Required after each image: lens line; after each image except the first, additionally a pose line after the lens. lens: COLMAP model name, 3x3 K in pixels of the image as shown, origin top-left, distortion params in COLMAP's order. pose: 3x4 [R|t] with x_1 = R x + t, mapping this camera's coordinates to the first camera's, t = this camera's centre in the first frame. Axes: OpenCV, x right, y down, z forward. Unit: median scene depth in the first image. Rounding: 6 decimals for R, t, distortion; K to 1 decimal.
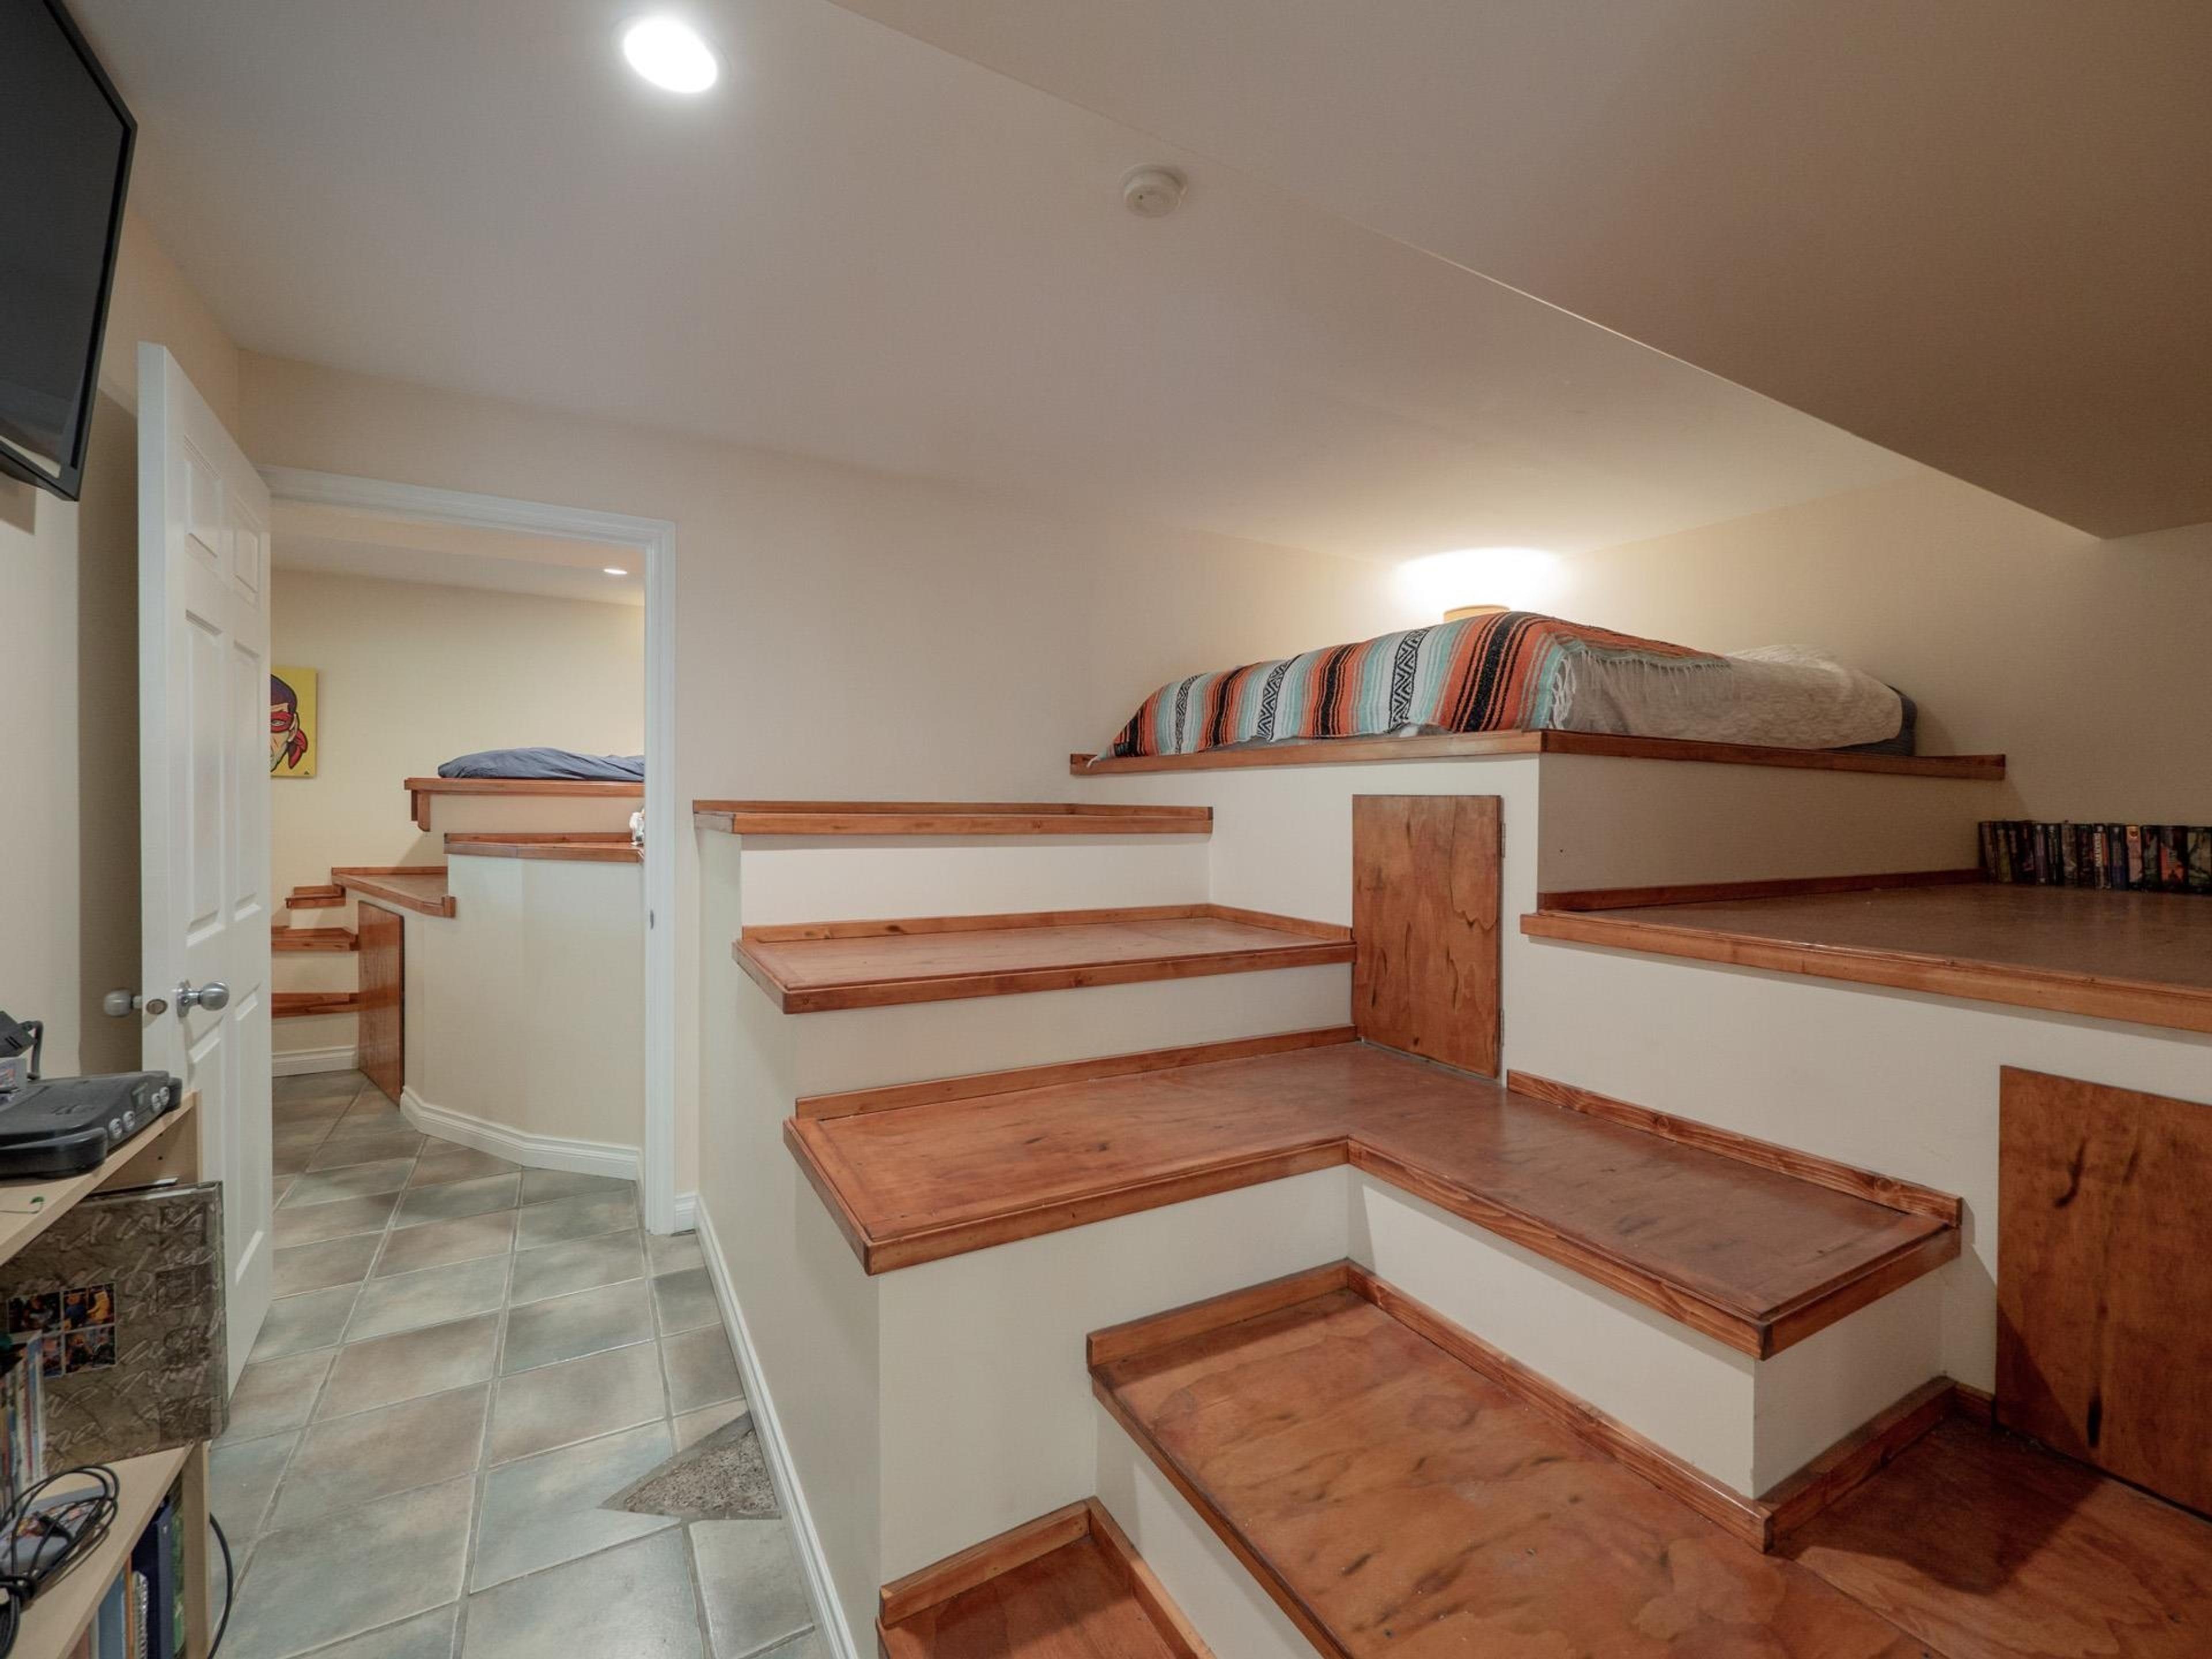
lens RADIAL K [[943.3, 0, 1106.0], [0, 943.3, 829.5], [0, 0, 1]] dist [0.000449, -0.000014]
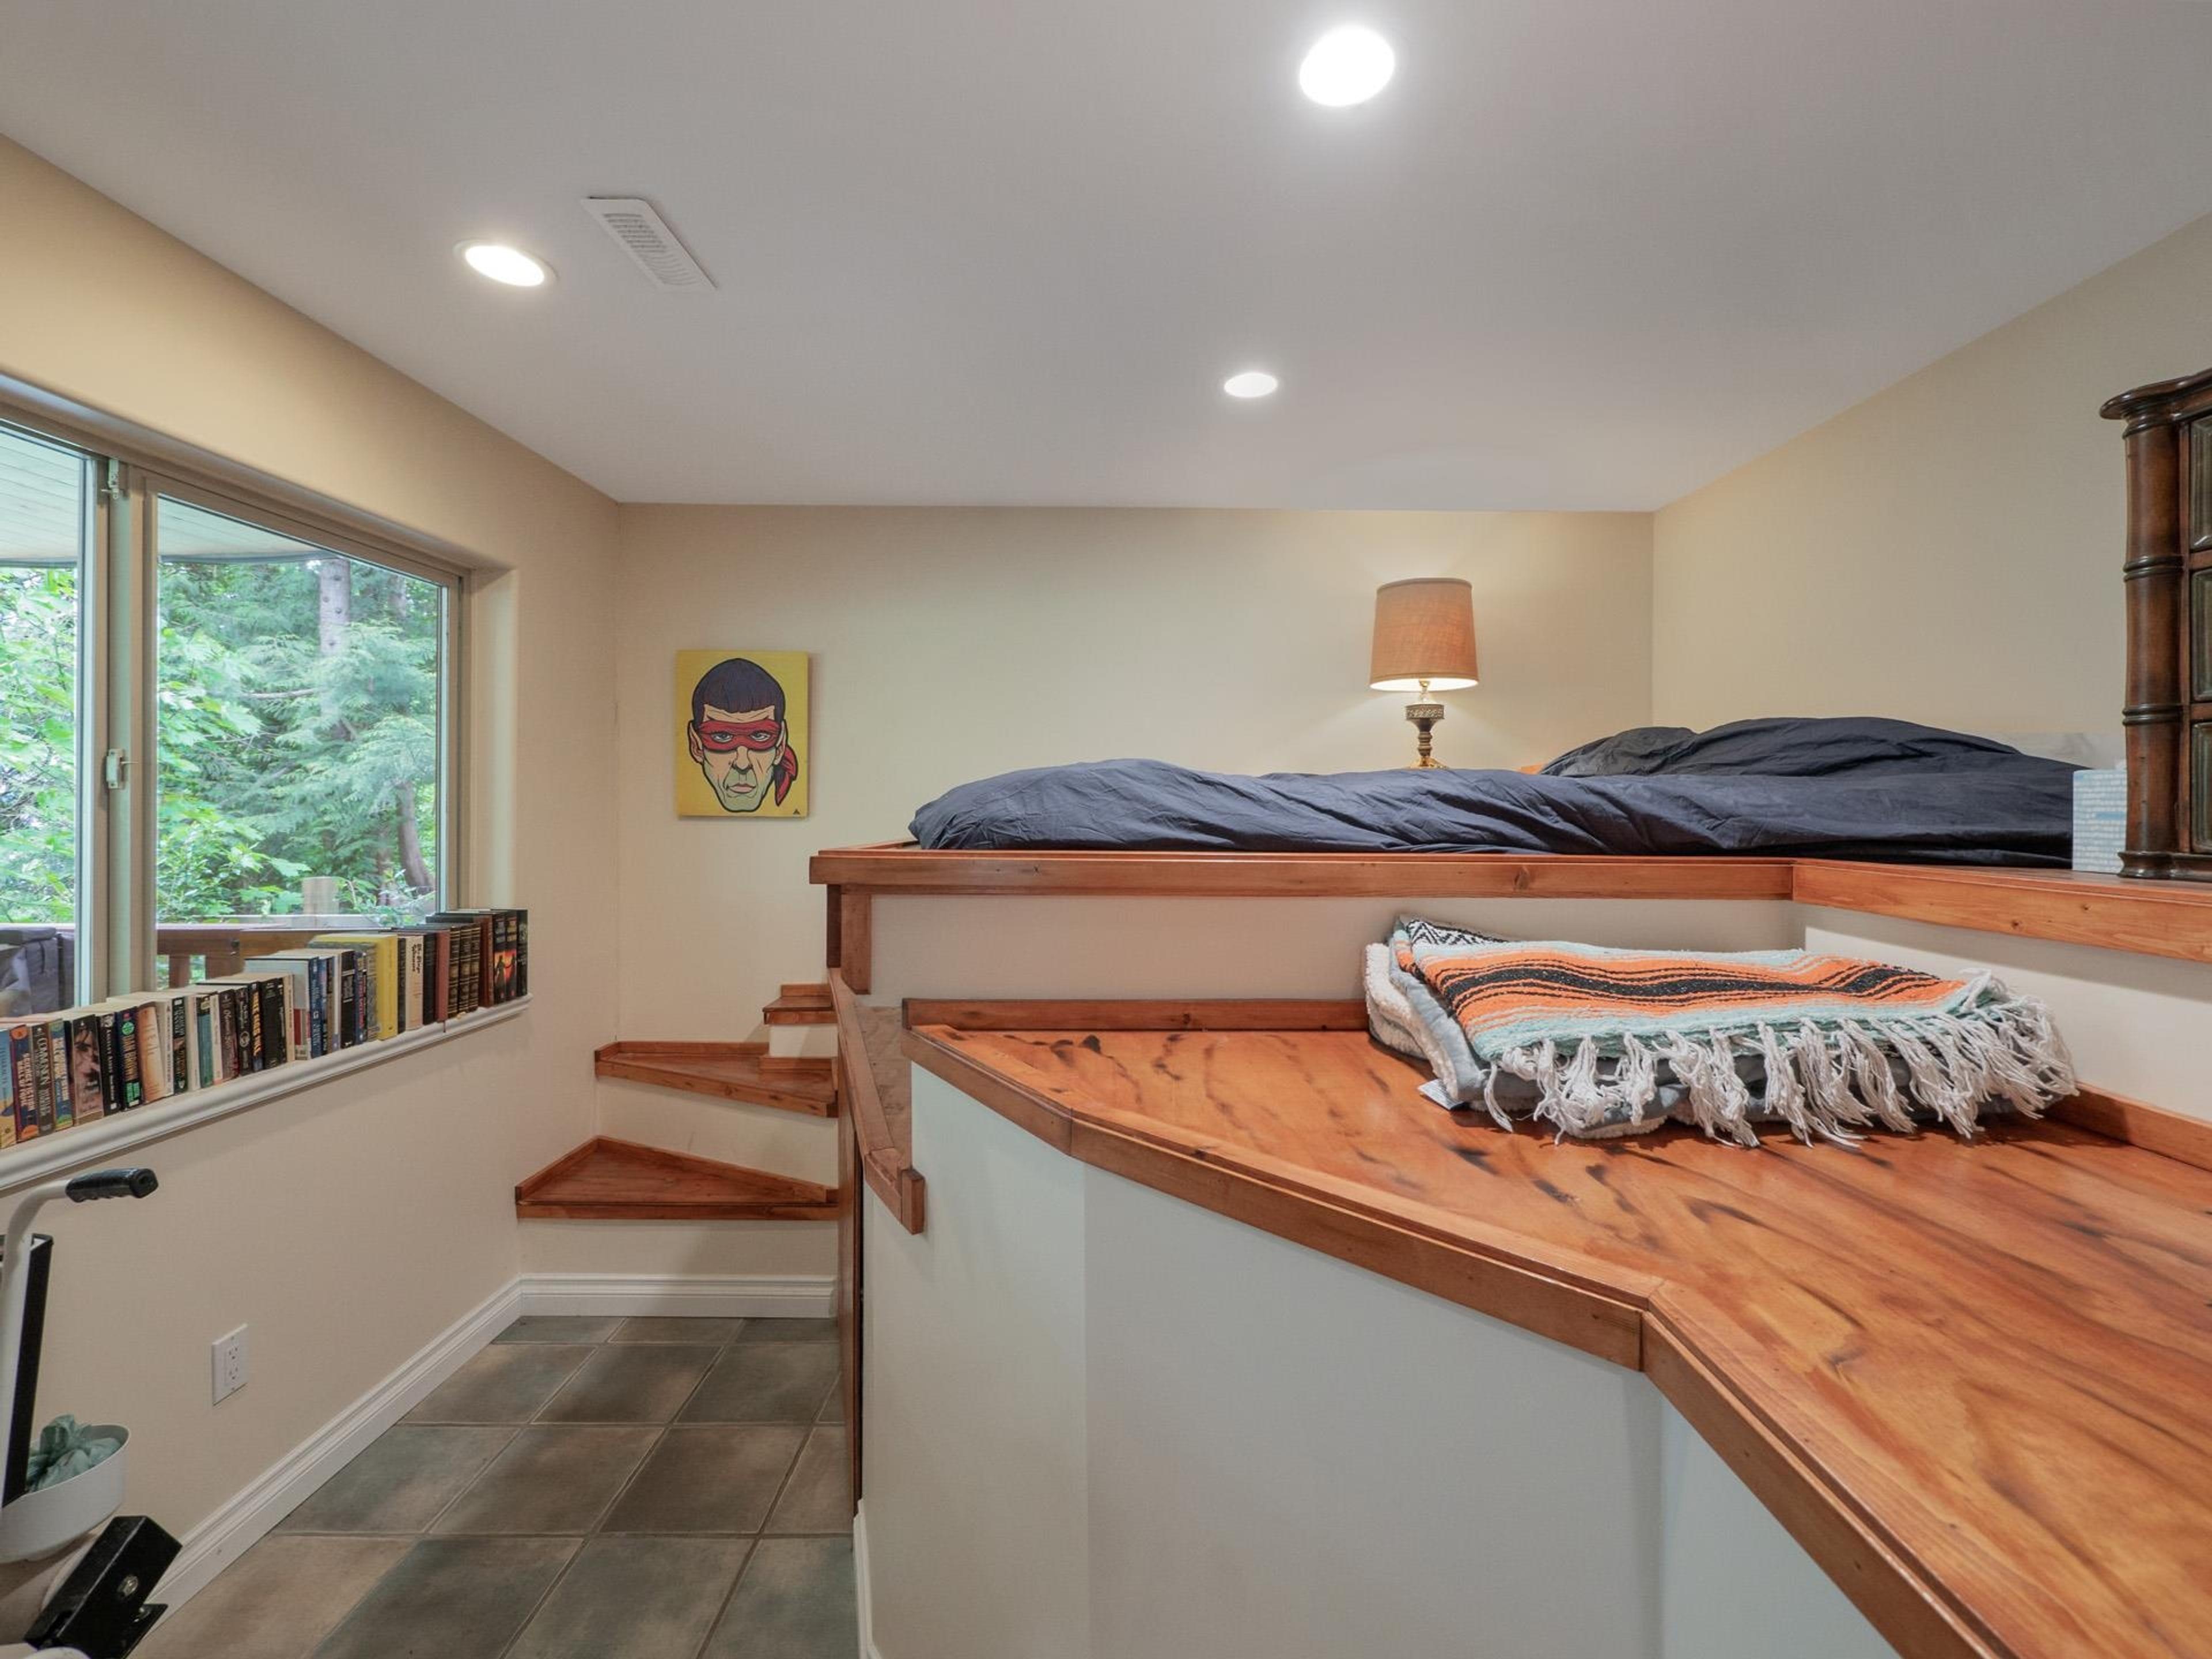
lens RADIAL K [[943.3, 0, 1106.0], [0, 943.3, 829.5], [0, 0, 1]] dist [0.000449, -0.000014]
pose [[0.868987, 0.003265, -0.494824, -0.431253], [-0.007308, 0.999954, -0.006235, -0.057699], [0.494781, 0.009034, 0.868971, 0.687840]]
